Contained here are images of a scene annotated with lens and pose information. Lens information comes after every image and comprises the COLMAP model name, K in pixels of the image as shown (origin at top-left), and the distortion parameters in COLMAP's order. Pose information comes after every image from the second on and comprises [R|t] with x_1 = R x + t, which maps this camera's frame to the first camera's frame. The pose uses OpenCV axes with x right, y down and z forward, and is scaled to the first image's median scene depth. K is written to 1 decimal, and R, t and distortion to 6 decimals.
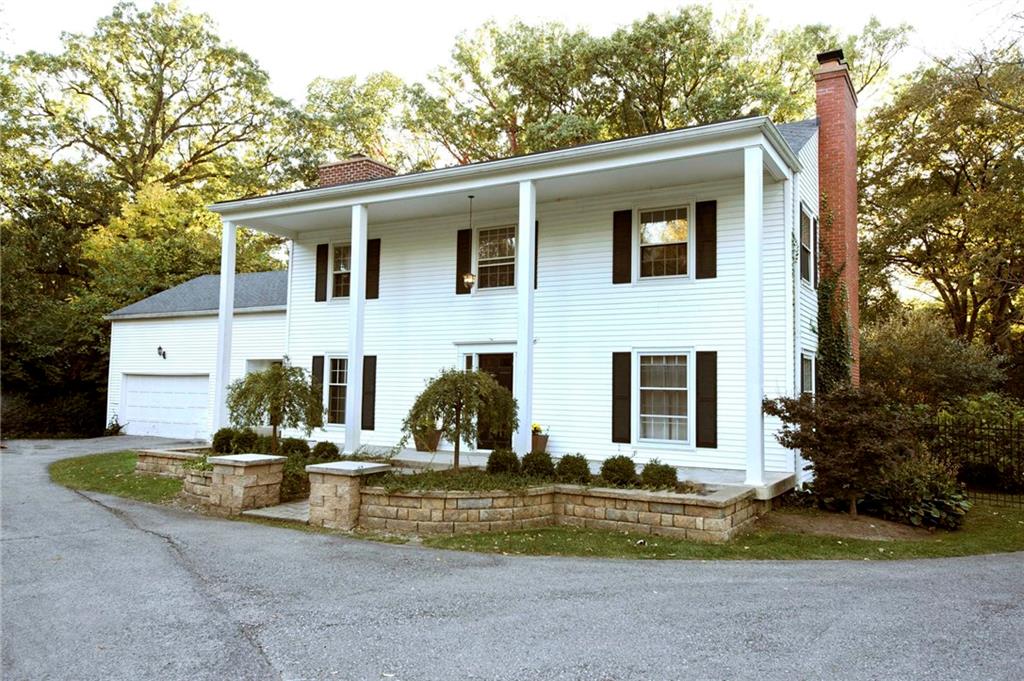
lens RADIAL K [[761.7, 0, 512.0], [0, 761.7, 340.5], [0, 0, 1]] dist [0.027527, -0.001897]
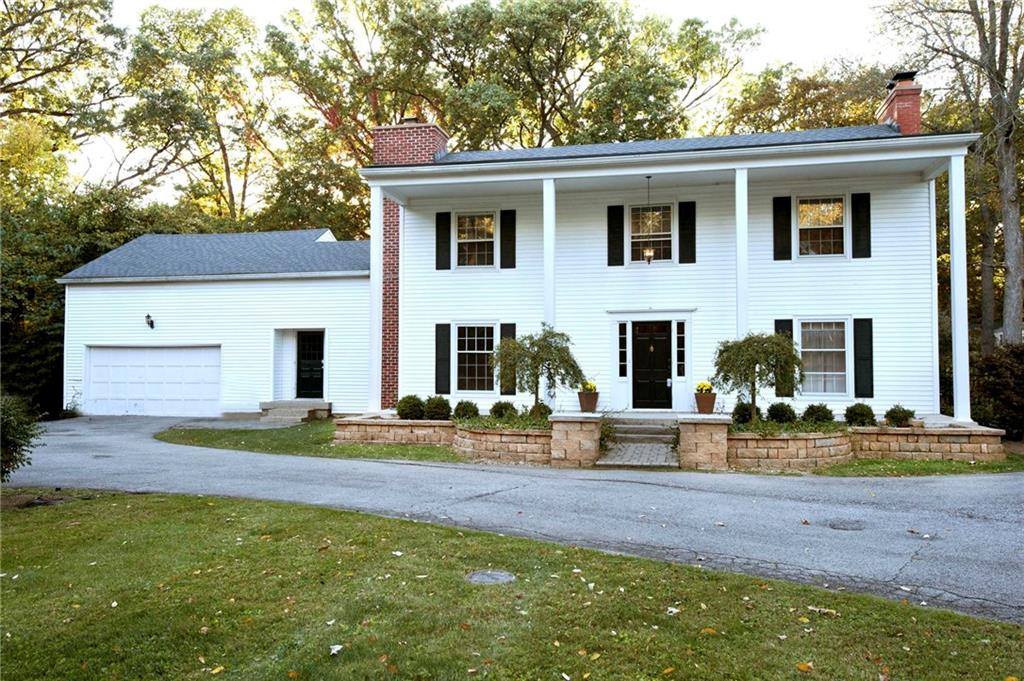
lens RADIAL K [[800.2, 0, 512.0], [0, 800.2, 340.5], [0, 0, 1]] dist [0.031949, -0.003264]
pose [[0.952283, -0.007687, 0.305120, -0.626768], [-0.003494, 0.999343, 0.036081, 0.004651], [-0.305197, -0.035425, 0.951630, -0.042956]]
